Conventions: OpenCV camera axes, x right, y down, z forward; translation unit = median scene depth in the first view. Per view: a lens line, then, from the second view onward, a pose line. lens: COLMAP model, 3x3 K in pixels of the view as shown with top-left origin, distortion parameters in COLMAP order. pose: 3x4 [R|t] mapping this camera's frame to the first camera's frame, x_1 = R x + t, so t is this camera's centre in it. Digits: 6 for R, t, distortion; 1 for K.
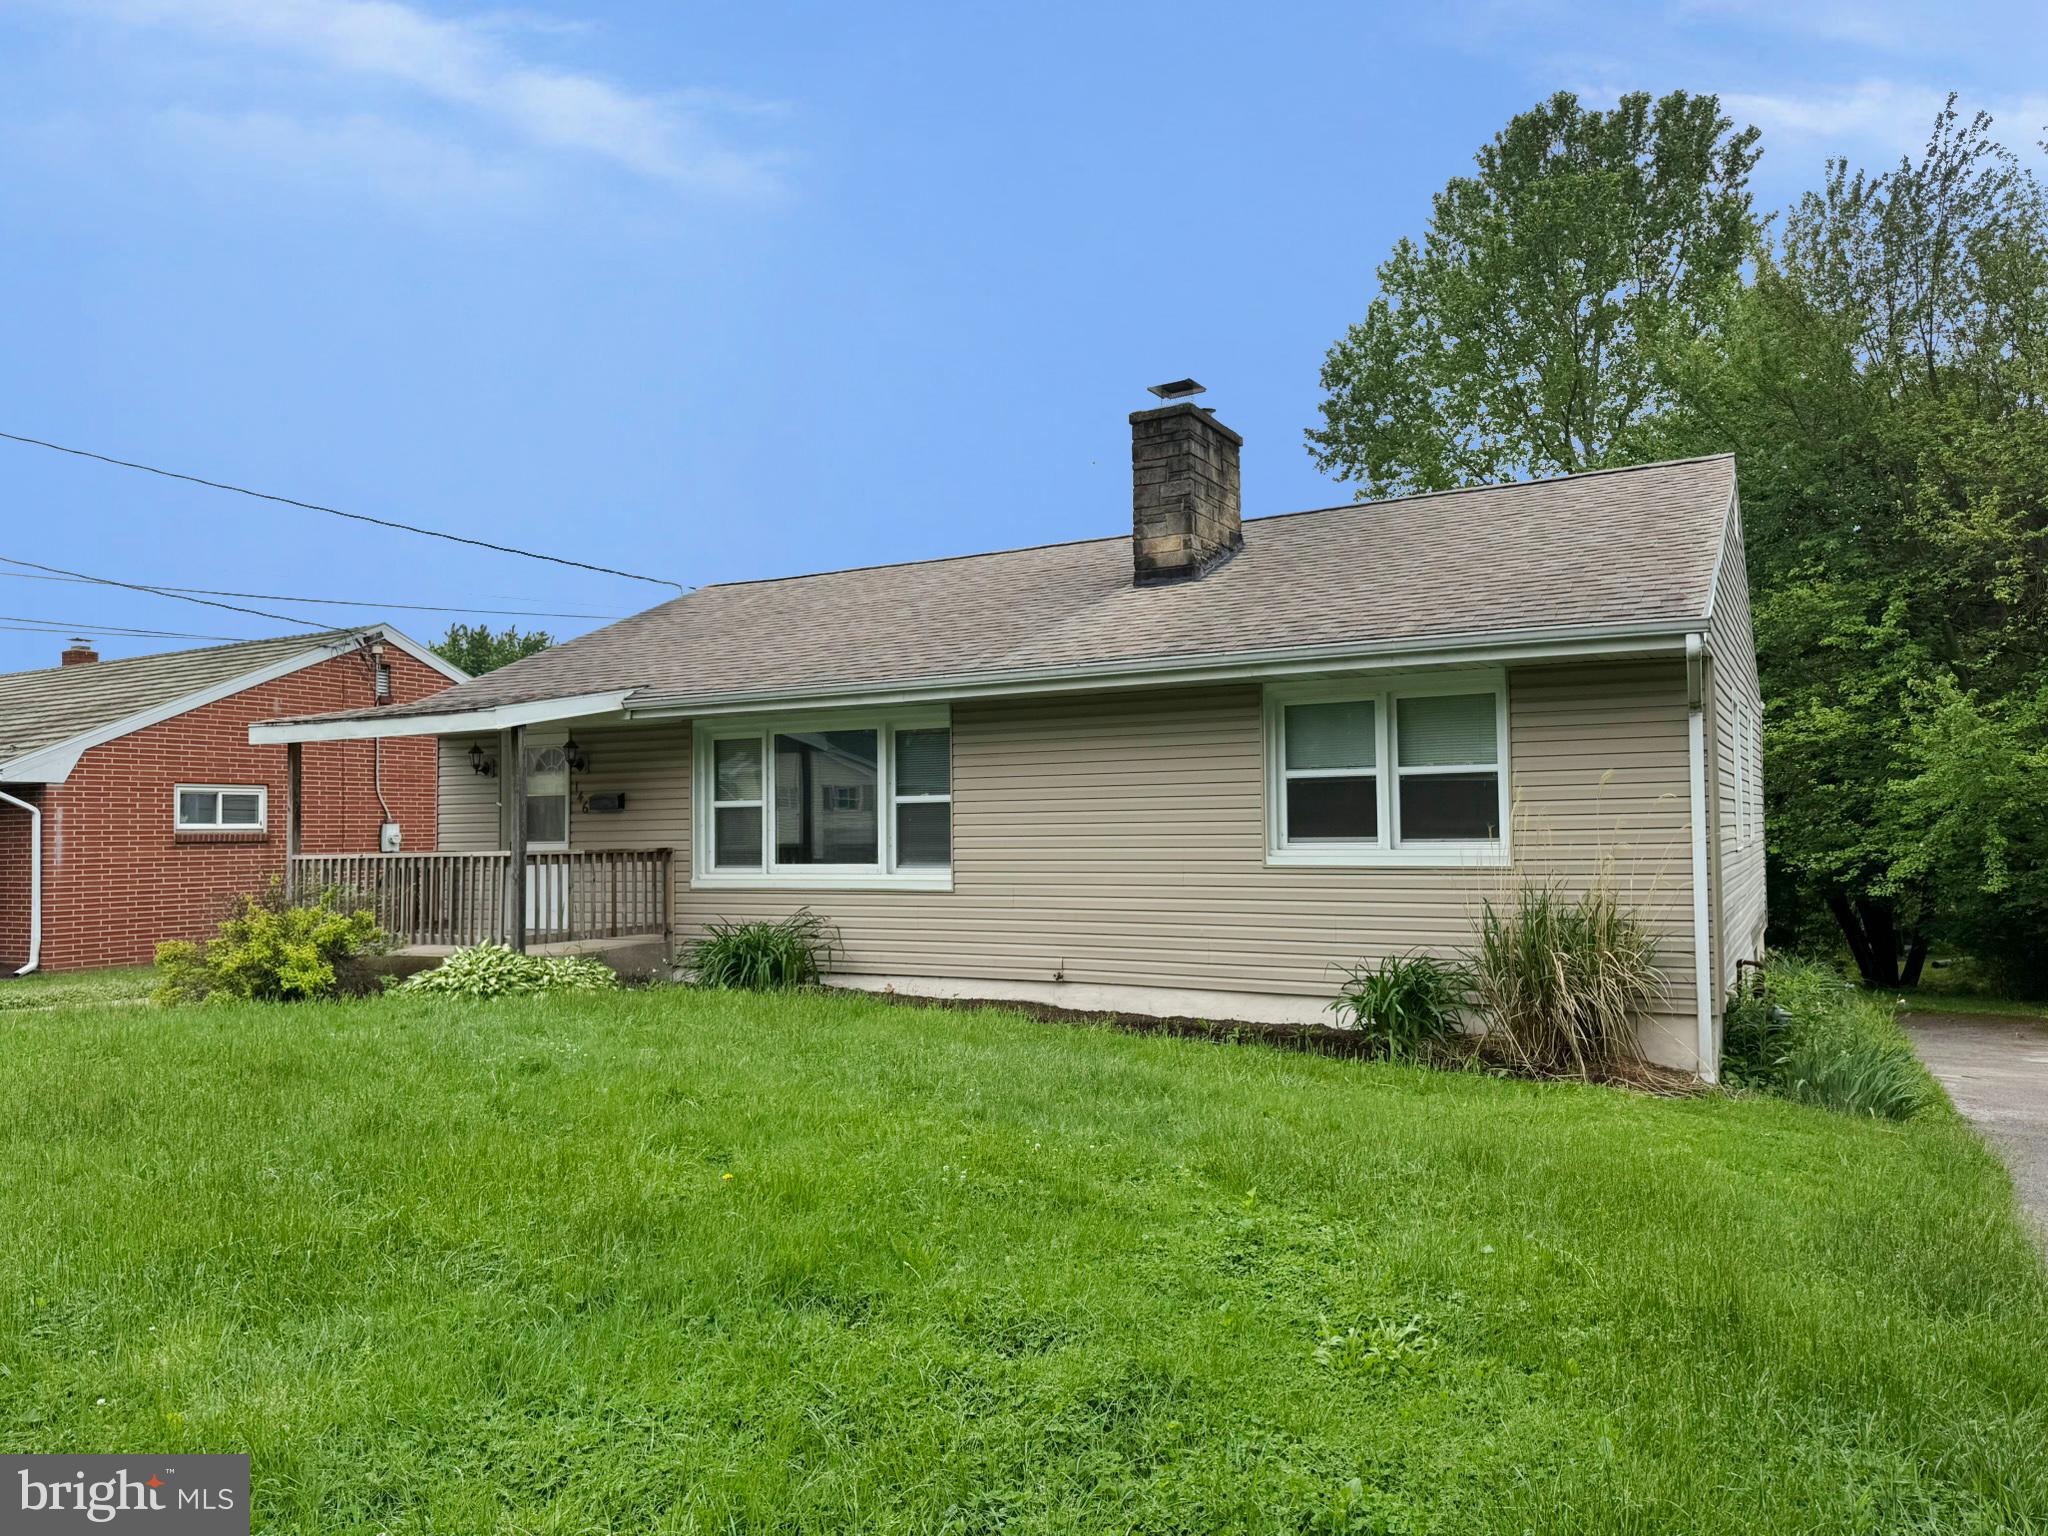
lens RADIAL K [[1440.0, 0, 1026.1], [0, 1440.0, 784.4], [0, 0, 1]] dist [0.035334, -0.021635]
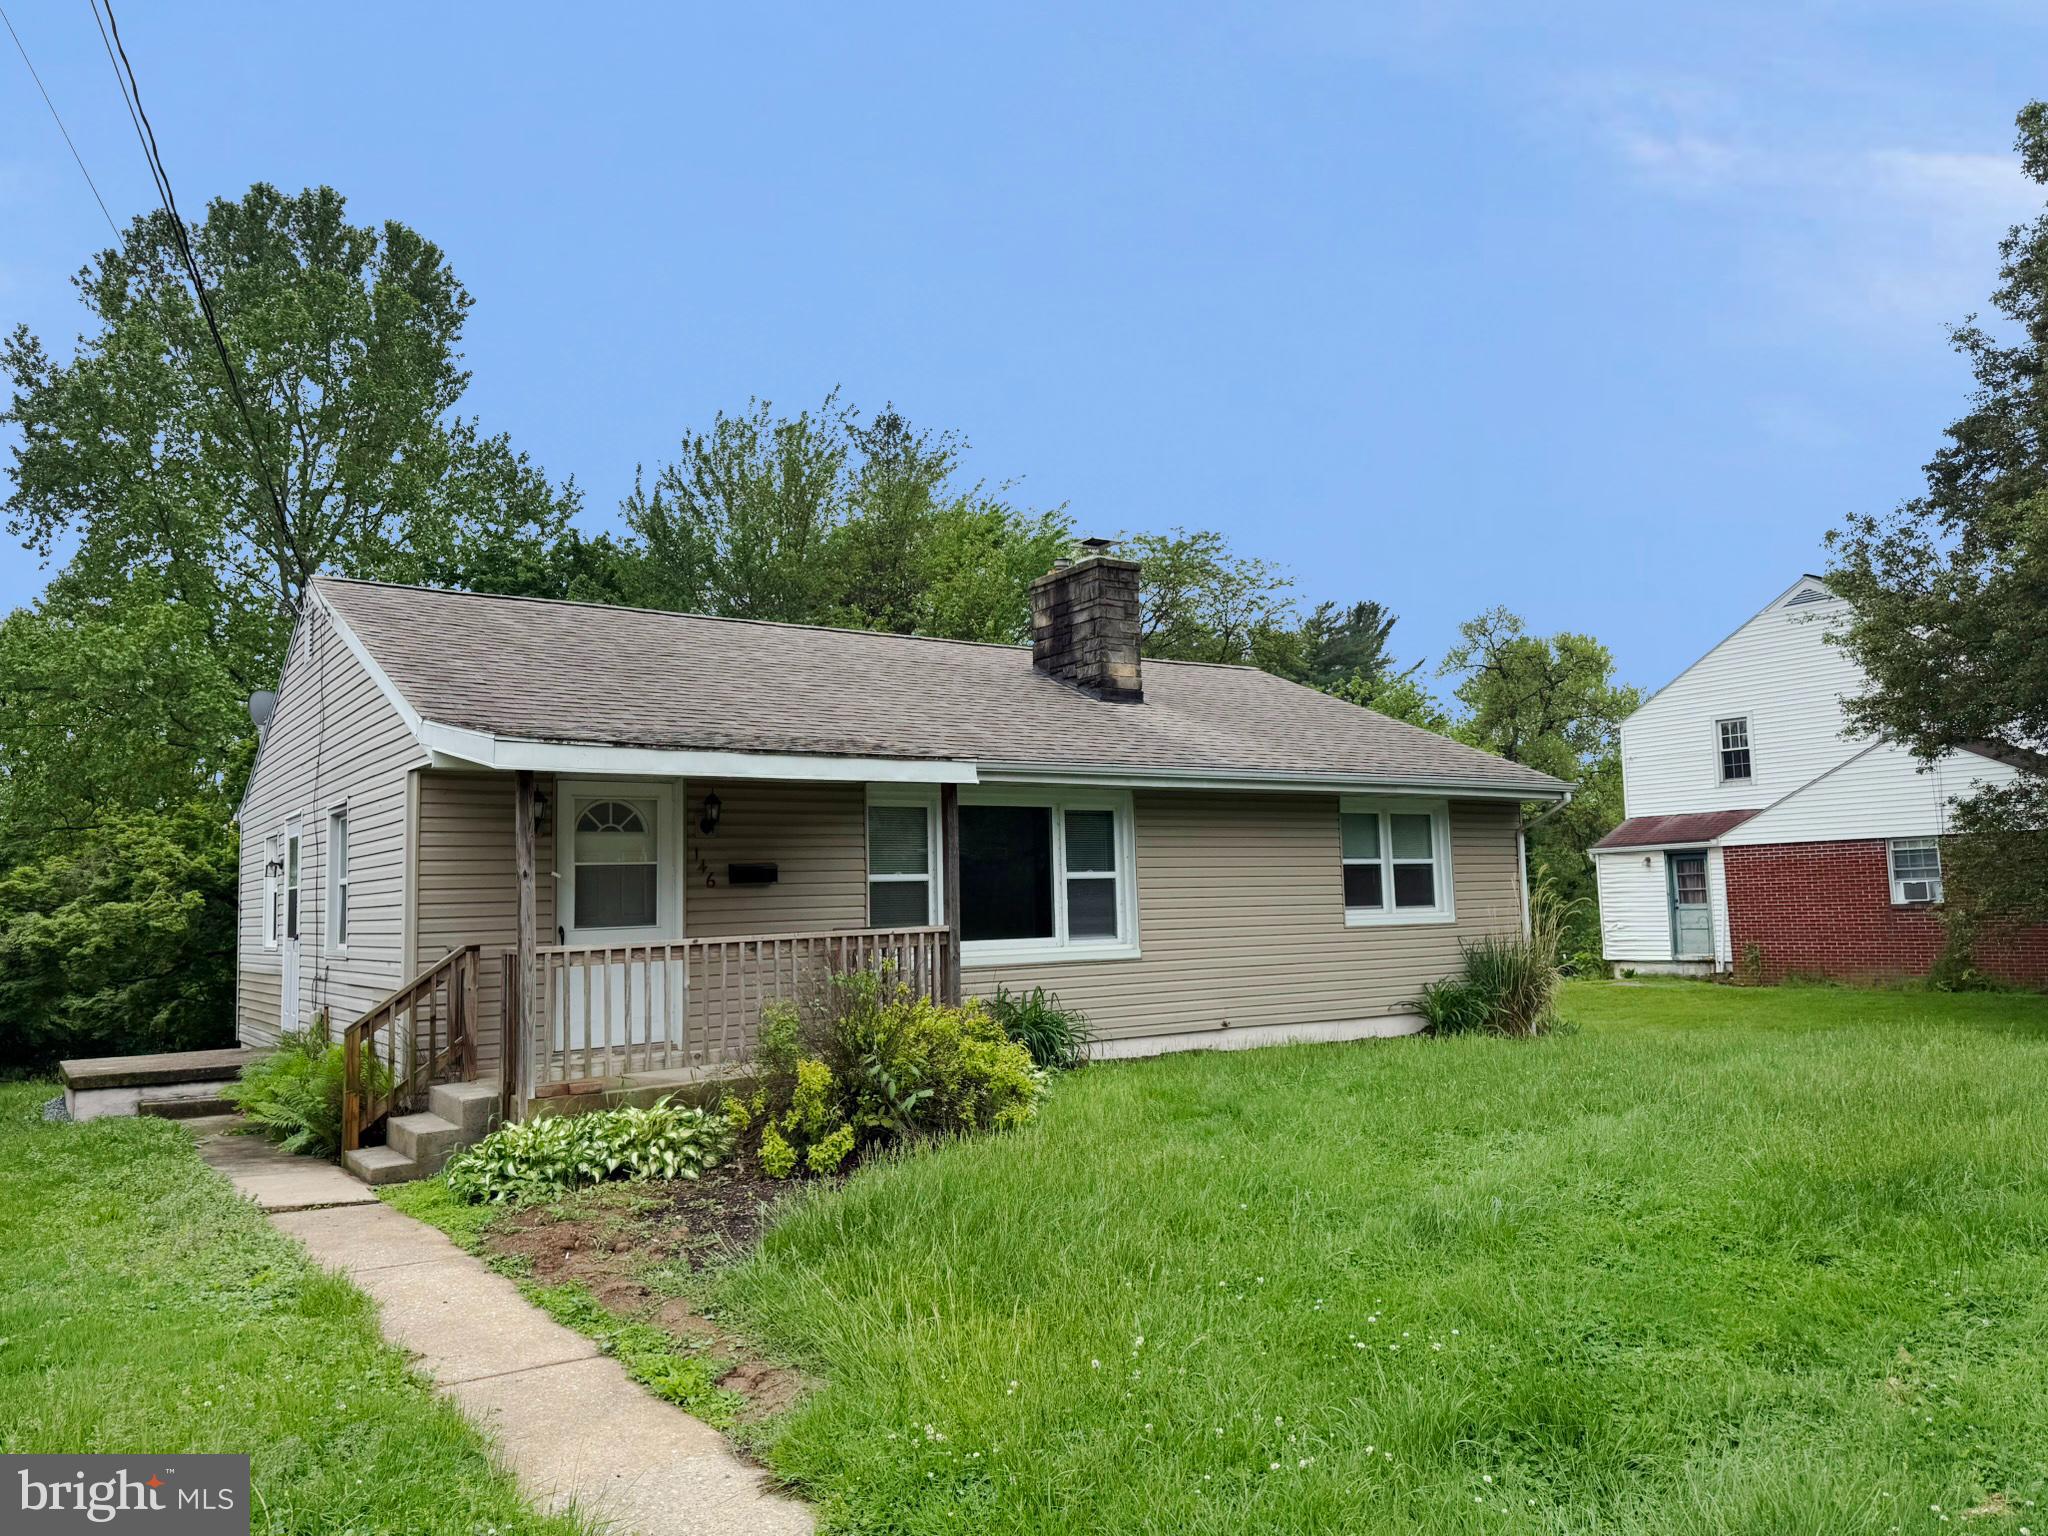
lens RADIAL K [[1440.0, 0, 1026.2], [0, 1440.0, 749.6], [0, 0, 1]] dist [0.035334, -0.021635]
pose [[0.441342, 0.097304, 0.892048, -1.056796], [-0.008739, 0.994522, -0.104158, 0.028954], [-0.897297, 0.038174, 0.439774, 0.557240]]
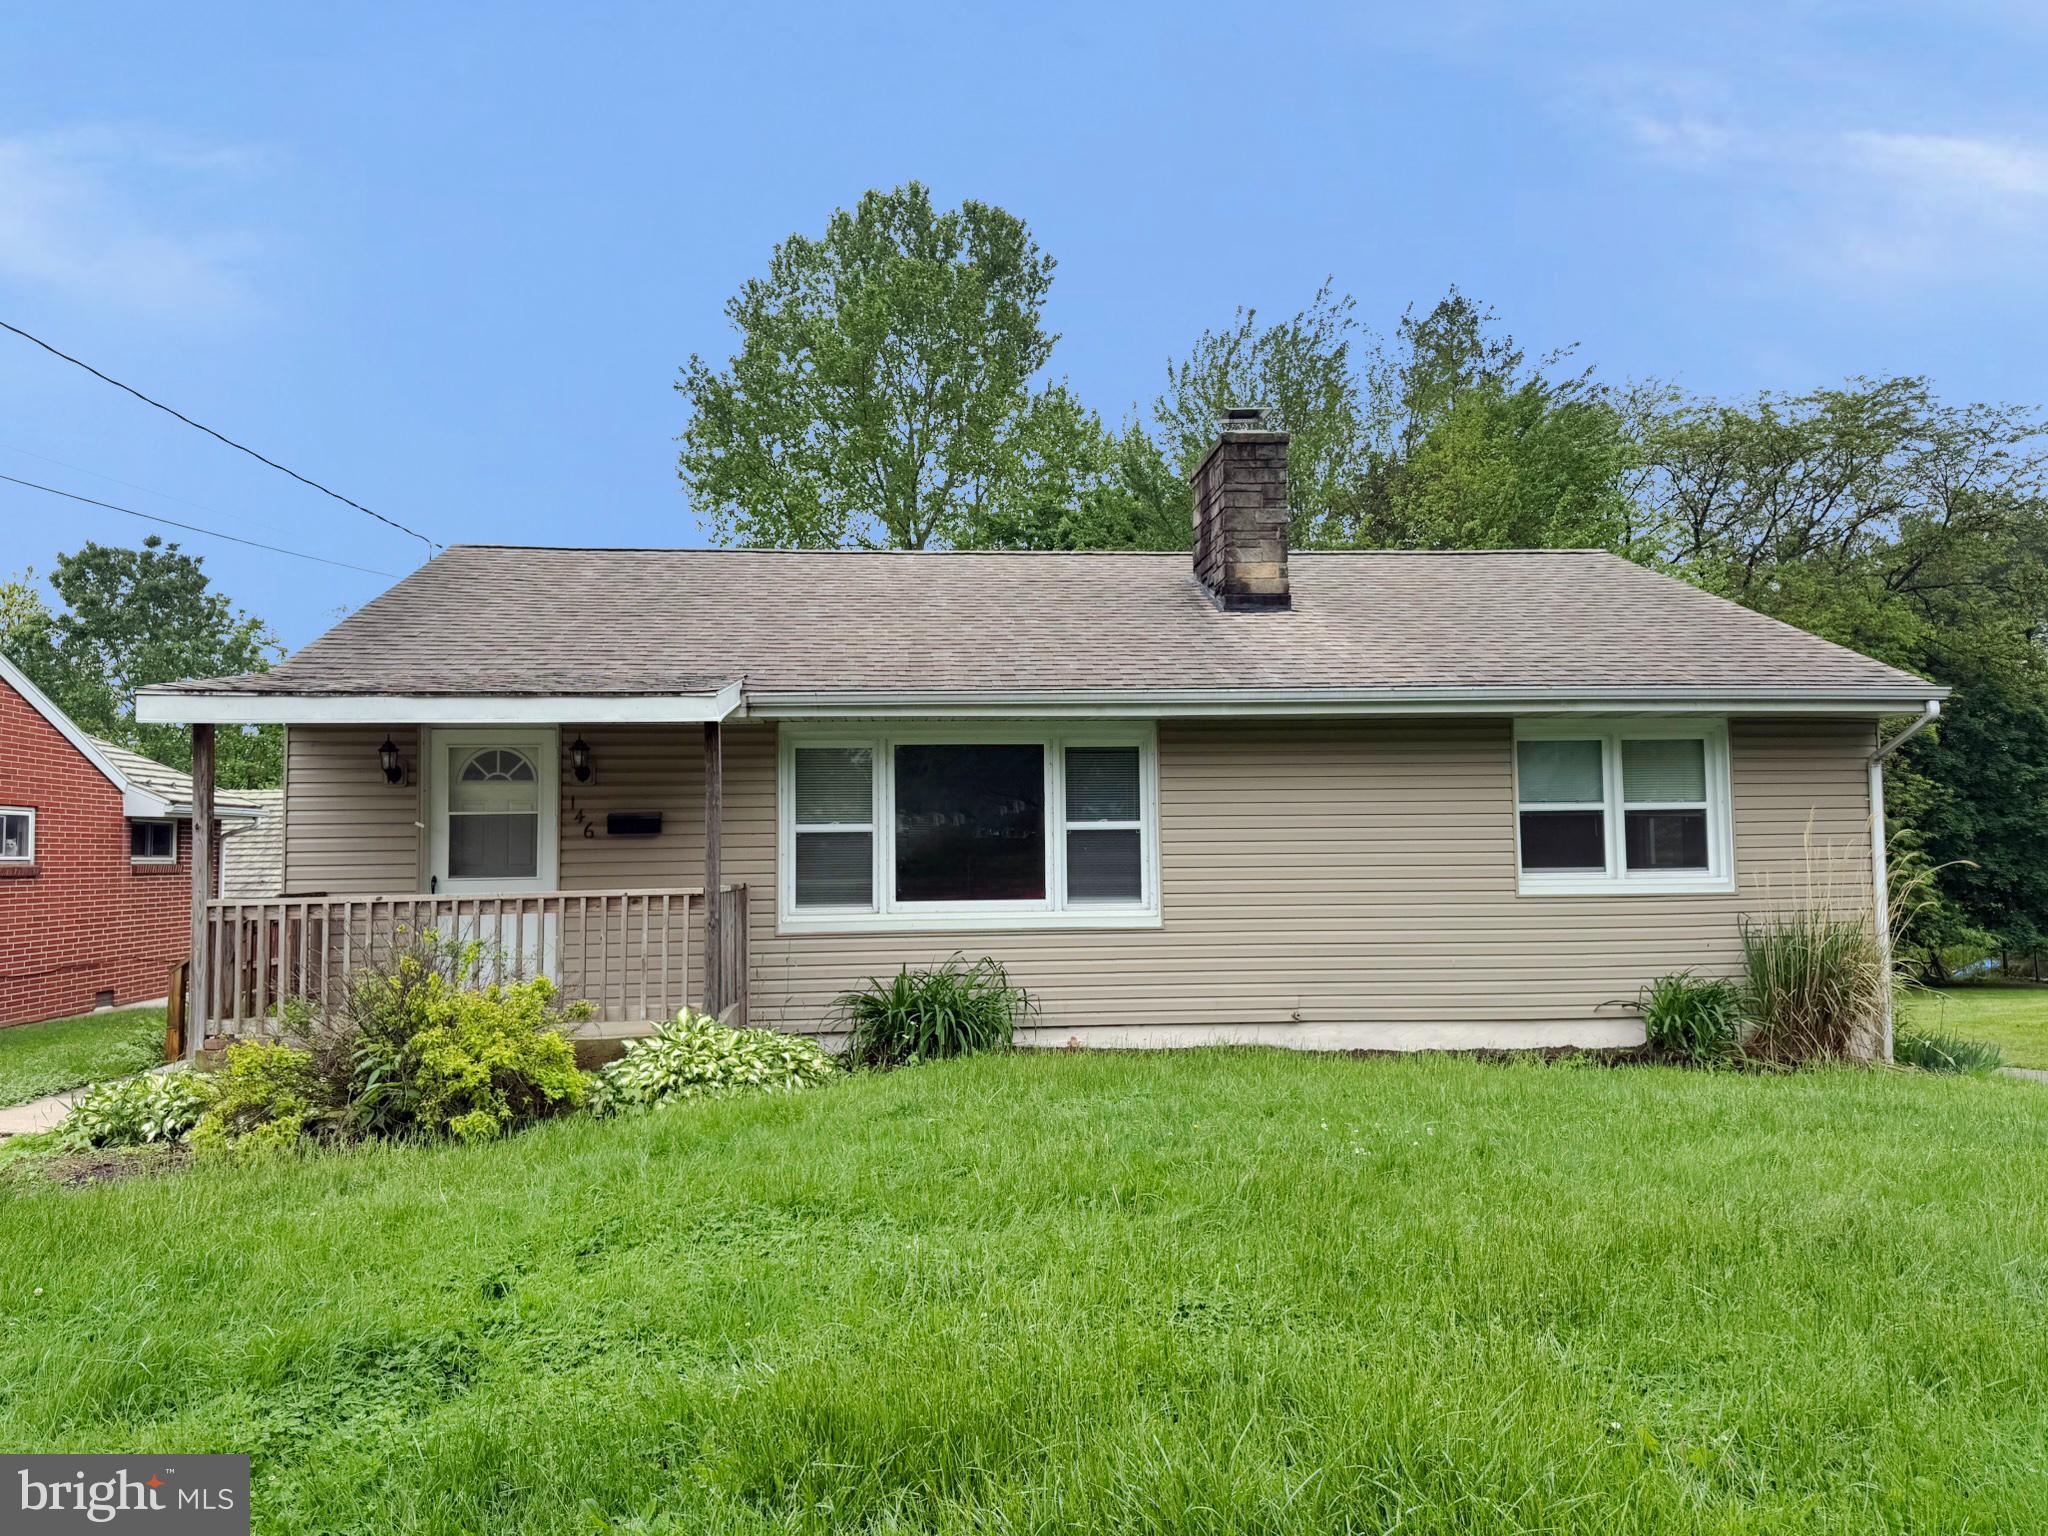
lens RADIAL K [[1440.0, 0, 1023.2], [0, 1440.0, 776.8], [0, 0, 1]] dist [0.035334, -0.021635]
pose [[0.833823, 0.034087, 0.550978, -0.597184], [-0.017138, 0.999209, -0.035880, 0.012674], [-0.551766, 0.020475, 0.833748, 0.281326]]
